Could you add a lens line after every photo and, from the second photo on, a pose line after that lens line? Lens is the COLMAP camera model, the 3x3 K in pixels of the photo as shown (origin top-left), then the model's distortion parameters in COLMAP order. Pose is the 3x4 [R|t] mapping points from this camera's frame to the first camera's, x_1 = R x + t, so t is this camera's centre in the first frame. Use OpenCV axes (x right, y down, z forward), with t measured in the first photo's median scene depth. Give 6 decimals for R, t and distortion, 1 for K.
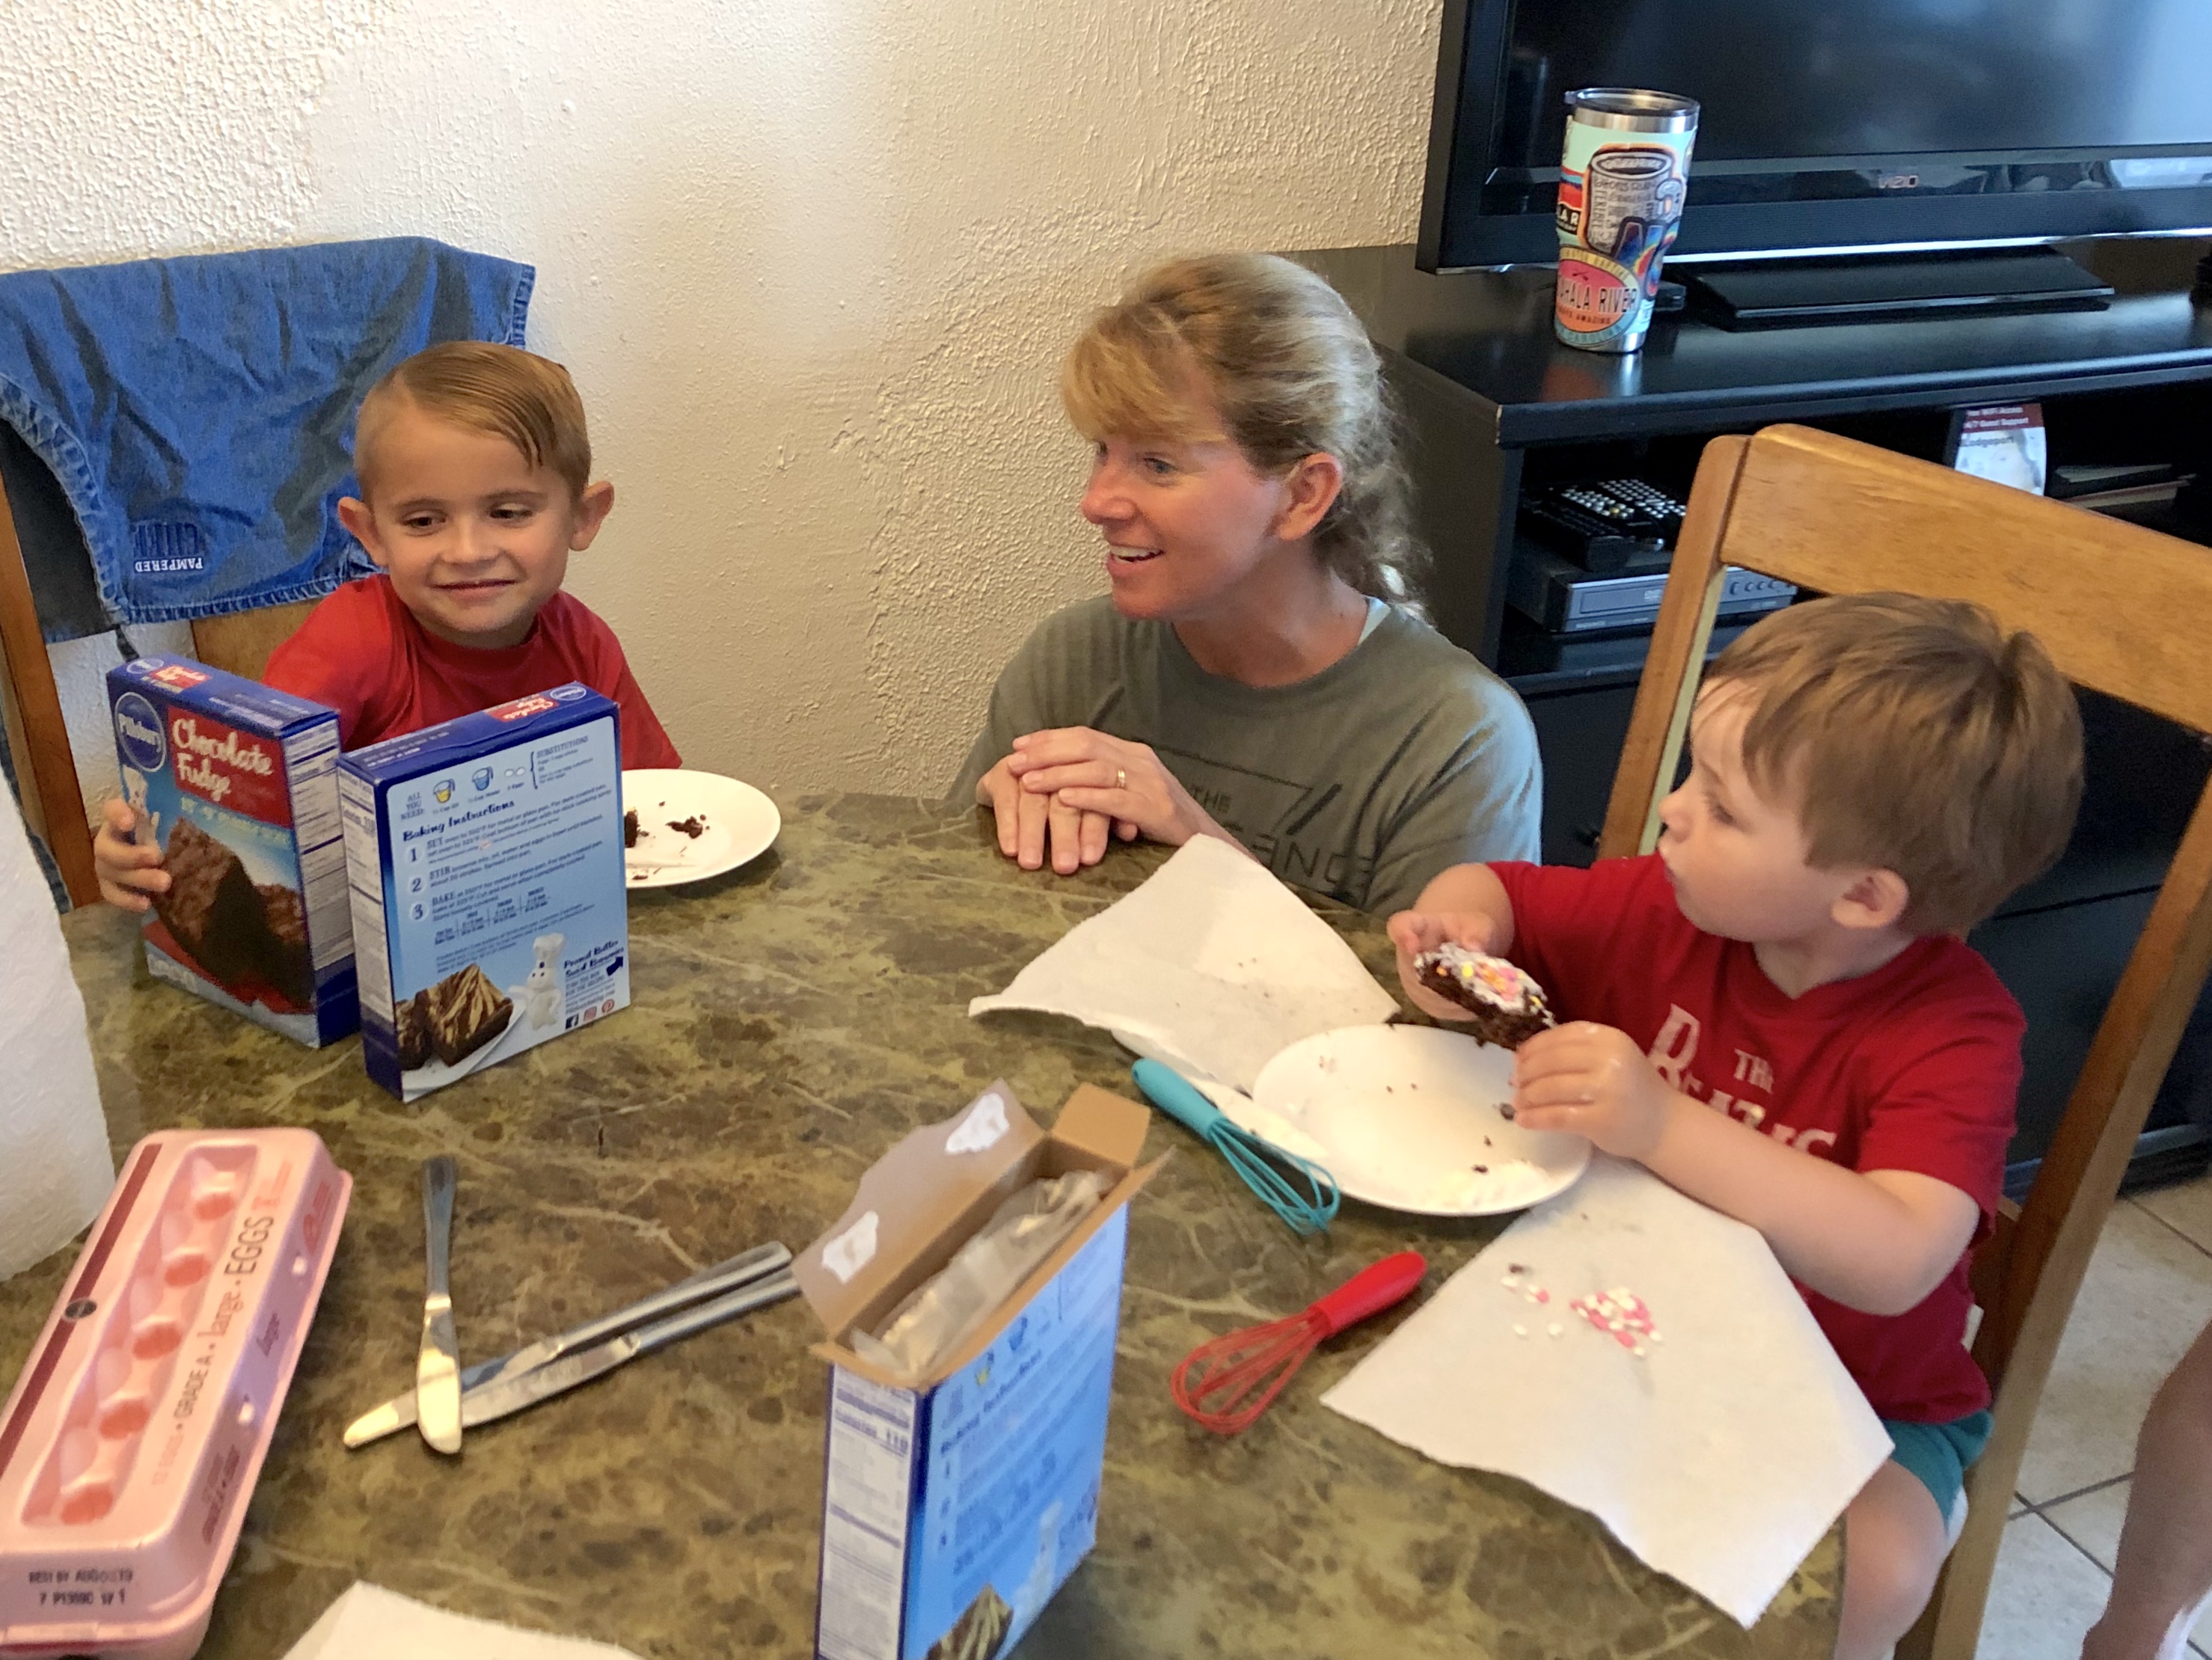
lens RADIAL K [[2484.2, 0, 1056.0], [0, 2484.2, 768.3], [0, 0, 1]] dist [0.092632, -0.237425]
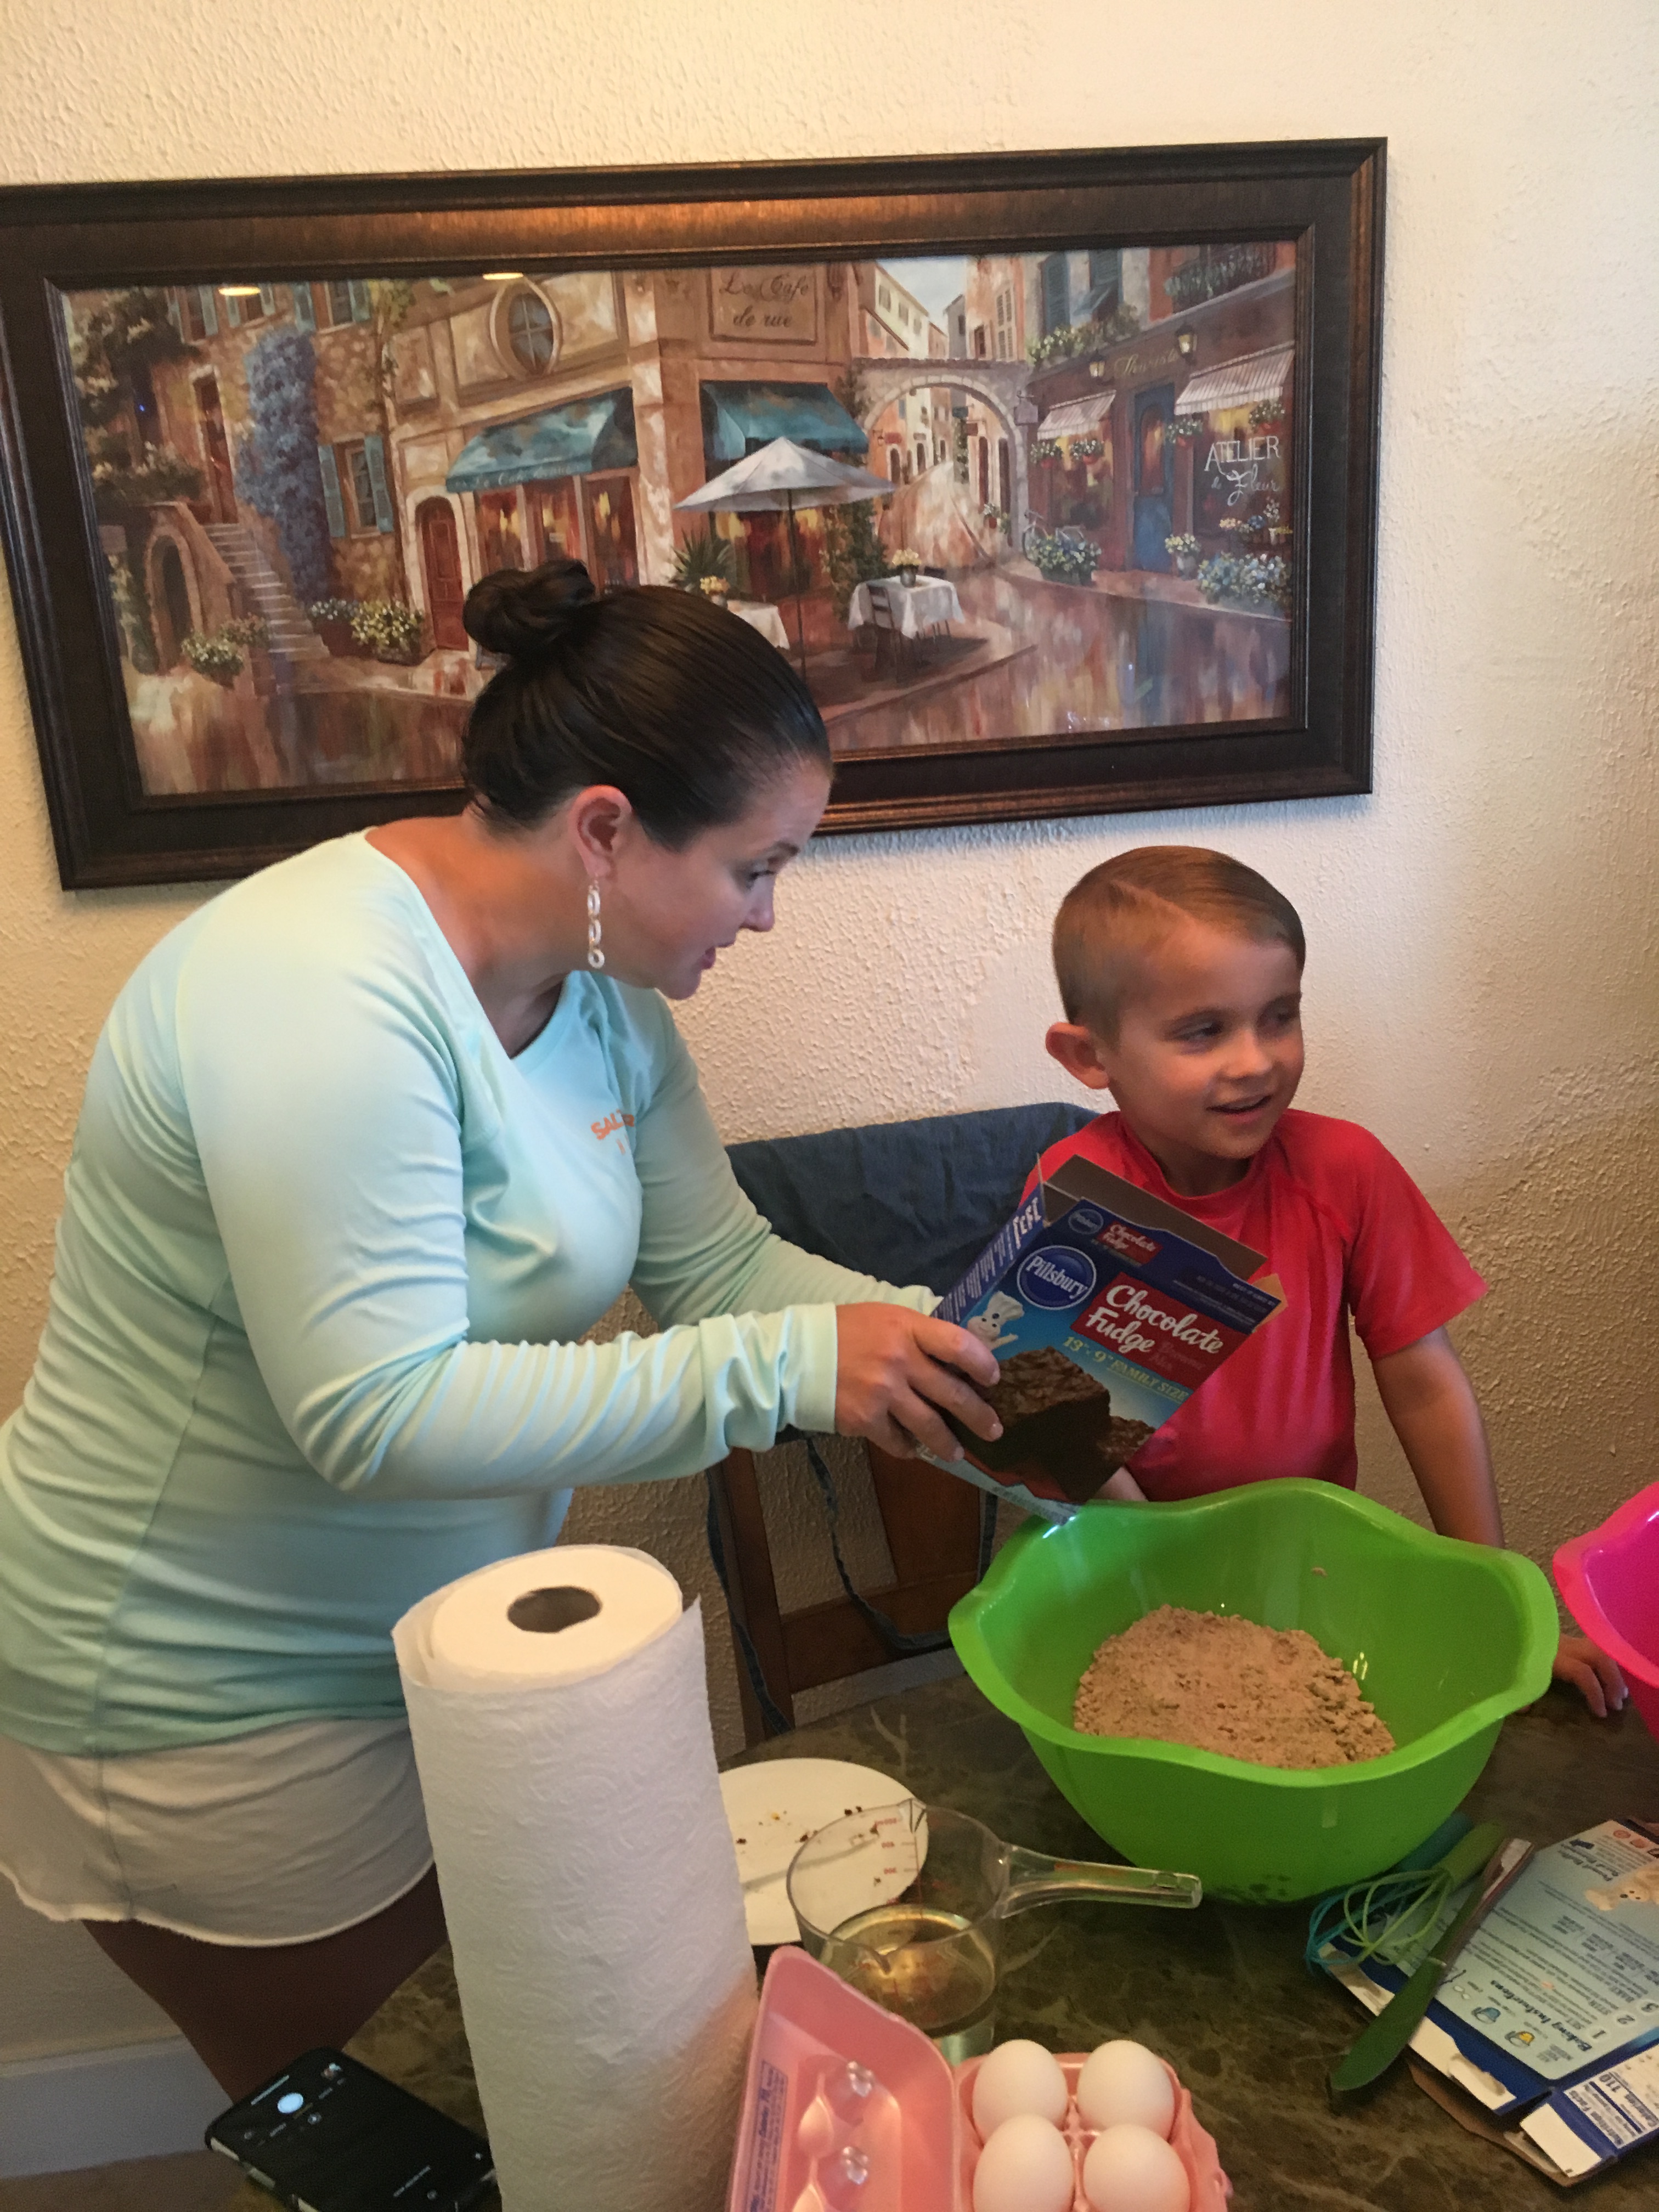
lens RADIAL K [[1911.8, 0, 807.9], [0, 1911.8, 1105.1], [0, 0, 1]] dist [0.094543, -0.129244]
pose [[0.948442, -0.023280, -0.316093, -0.085527], [-0.035214, 0.983385, -0.178084, -0.049056], [0.314987, 0.180033, 0.931864, 0.134442]]
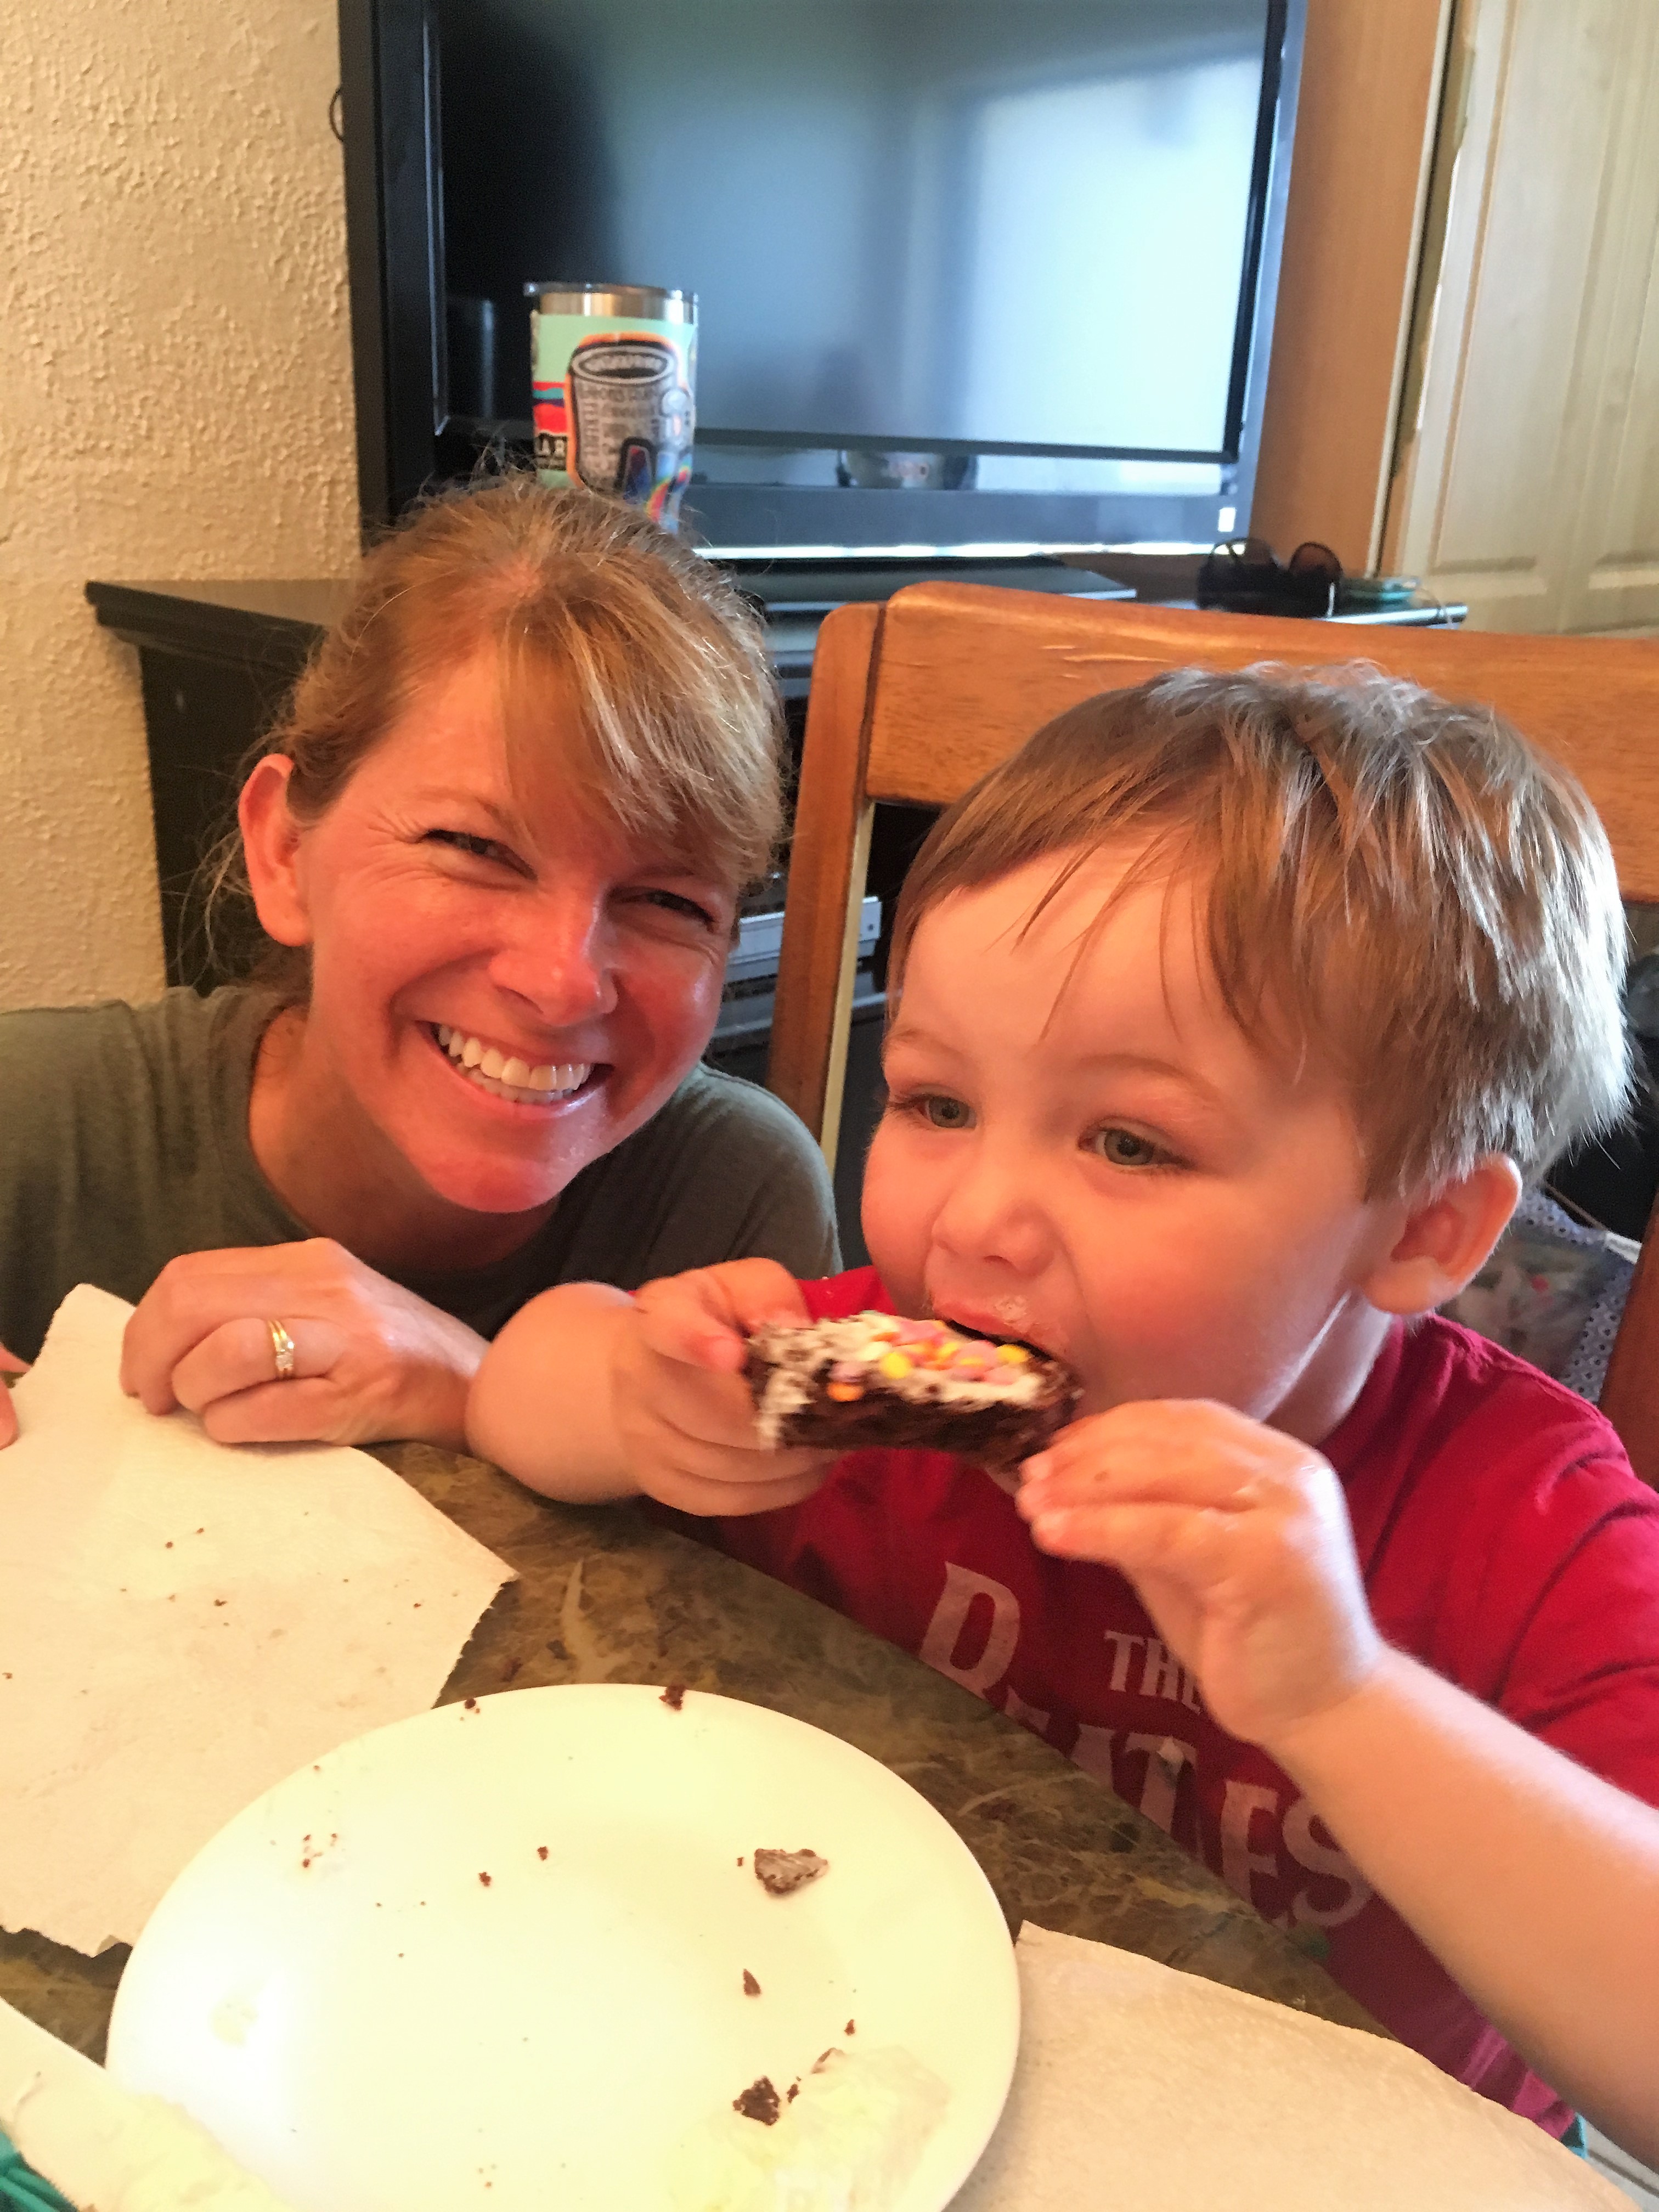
lens RADIAL K [[1911.8, 0, 807.9], [0, 1911.8, 1105.1], [0, 0, 1]] dist [0.094543, -0.129244]
pose [[0.937472, -0.123264, 0.325502, 0.065954], [0.149282, 0.987202, -0.056100, 0.021033], [-0.314421, 0.101184, 0.943876, 0.465503]]
